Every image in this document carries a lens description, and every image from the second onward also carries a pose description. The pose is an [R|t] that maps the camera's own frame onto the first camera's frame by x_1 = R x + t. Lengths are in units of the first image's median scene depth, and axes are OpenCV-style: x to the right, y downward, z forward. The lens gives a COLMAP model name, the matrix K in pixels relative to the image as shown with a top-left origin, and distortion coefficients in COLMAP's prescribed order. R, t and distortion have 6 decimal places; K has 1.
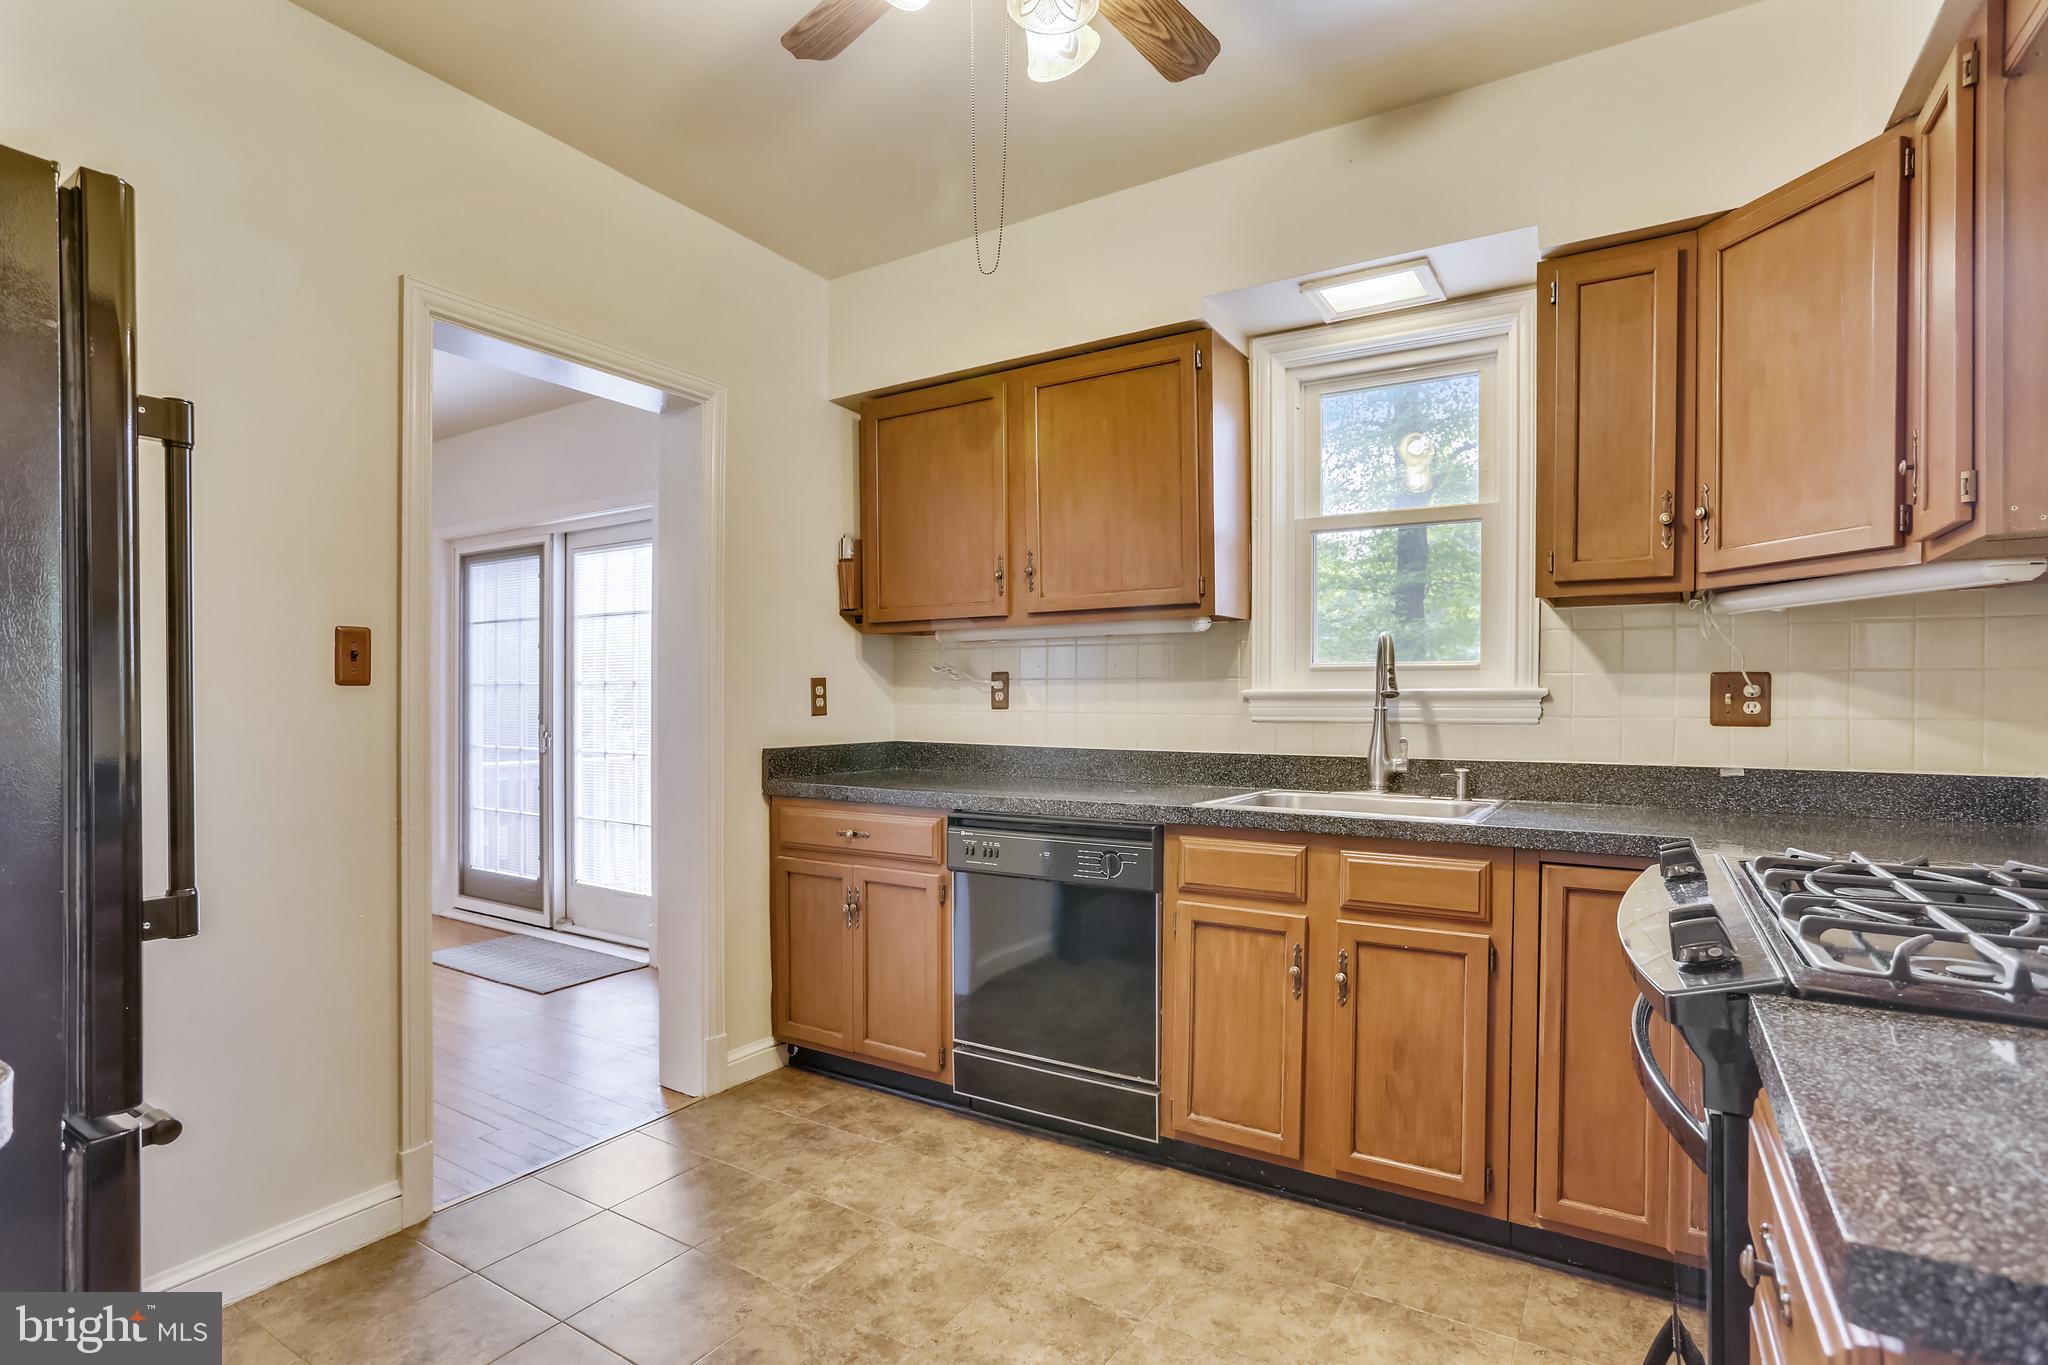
lens RADIAL K [[979.8, 0, 1024.0], [0, 979.8, 682.5], [0, 0, 1]] dist [-0.000911, -0.000130]
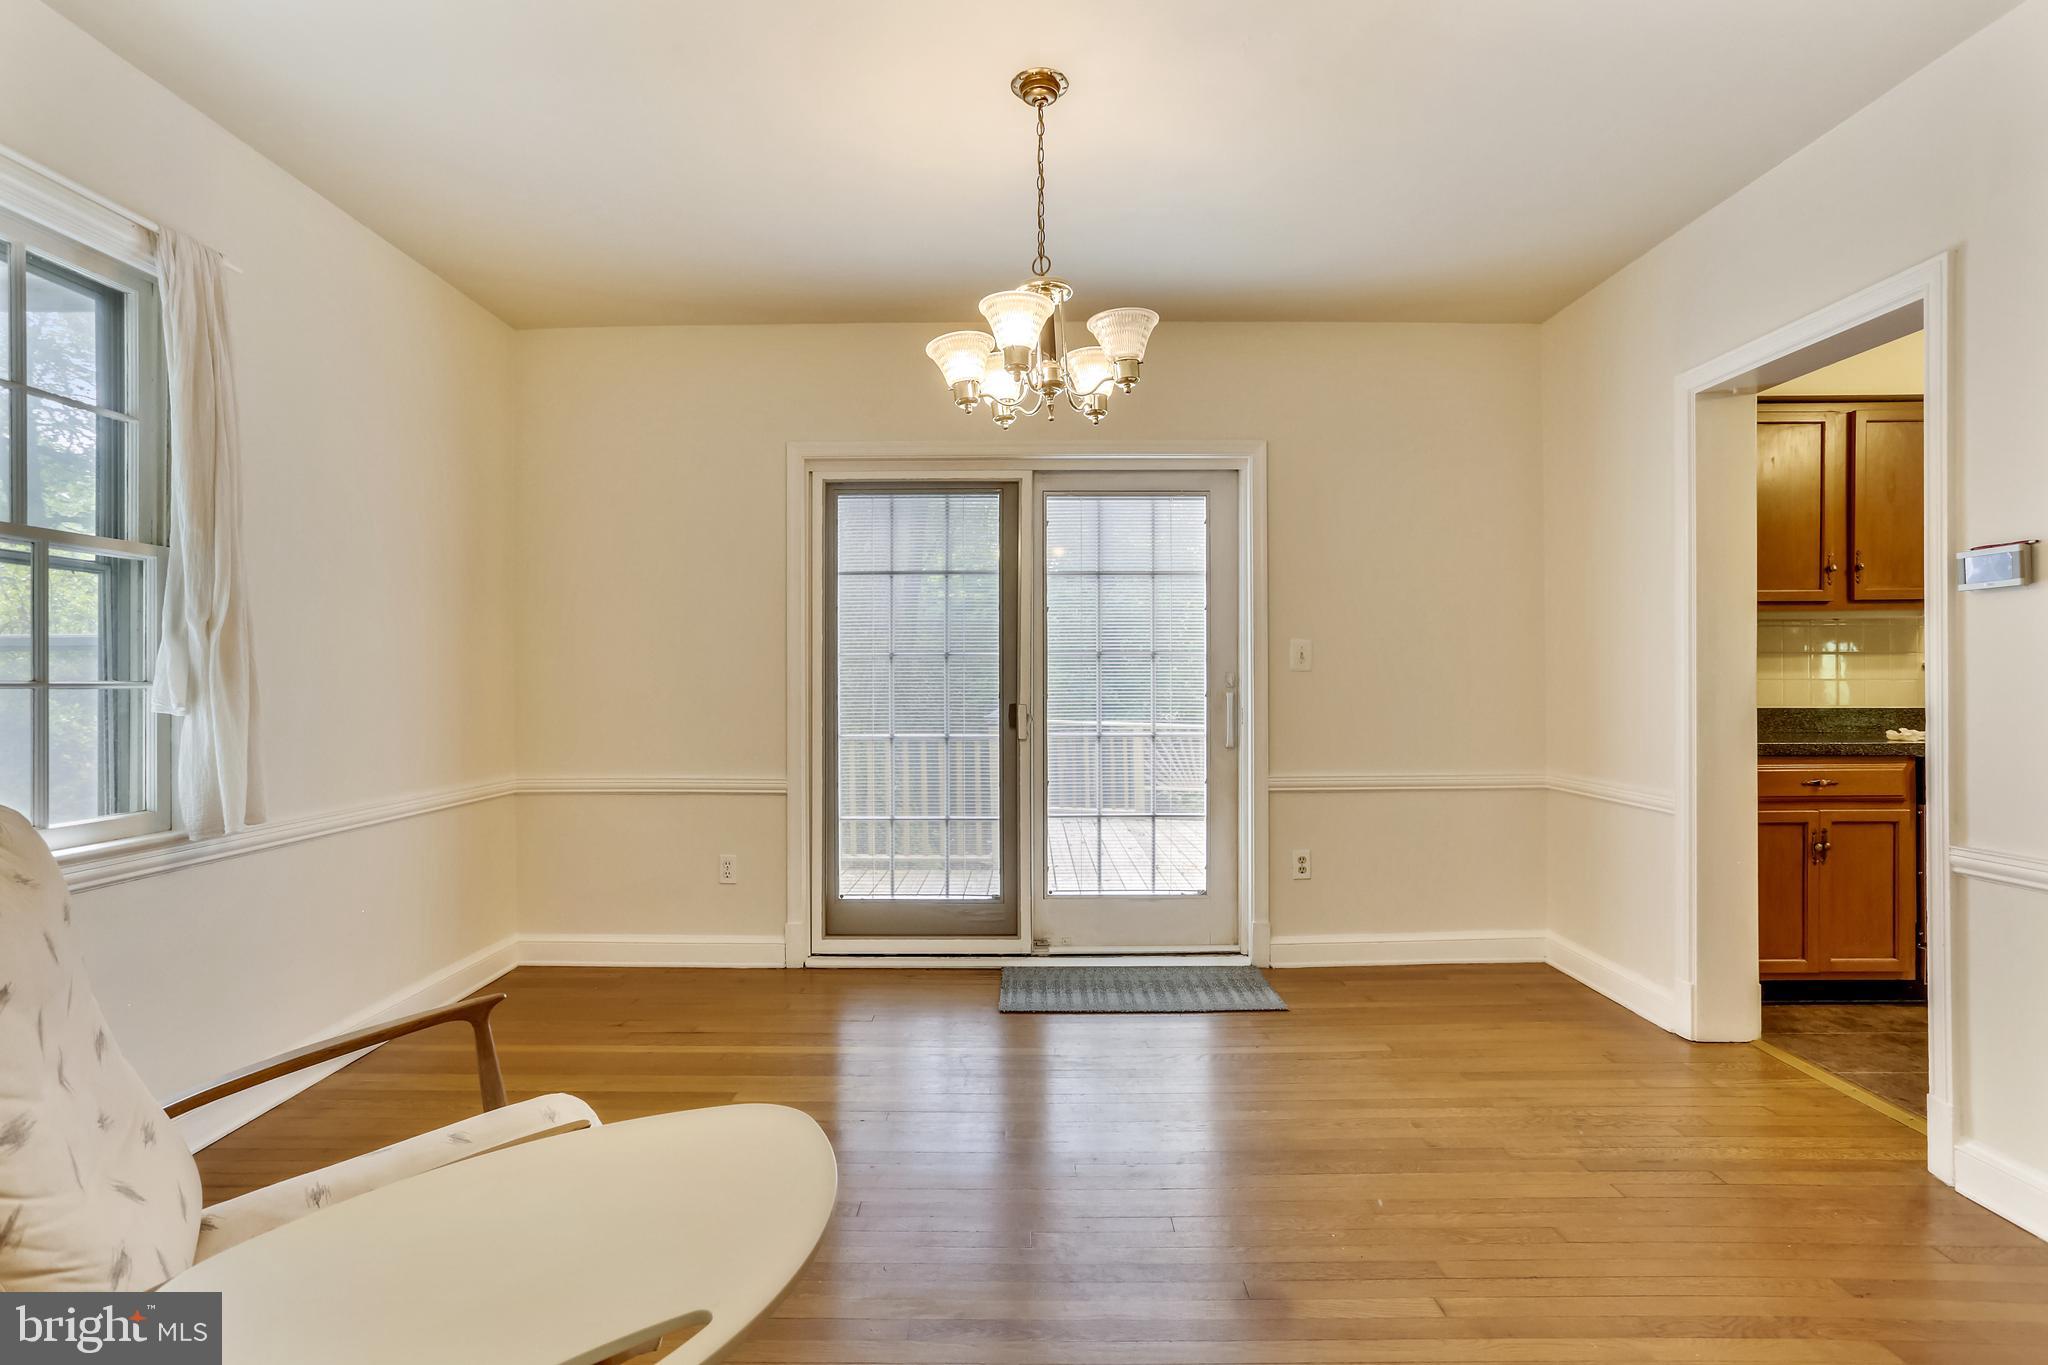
lens RADIAL K [[979.8, 0, 1024.0], [0, 979.8, 682.5], [0, 0, 1]] dist [-0.000911, -0.000130]
pose [[0.841970, -0.001357, 0.539523, -0.921130], [-0.003379, 0.999964, 0.007788, 0.017733], [-0.539514, -0.008381, 0.841935, 0.315356]]
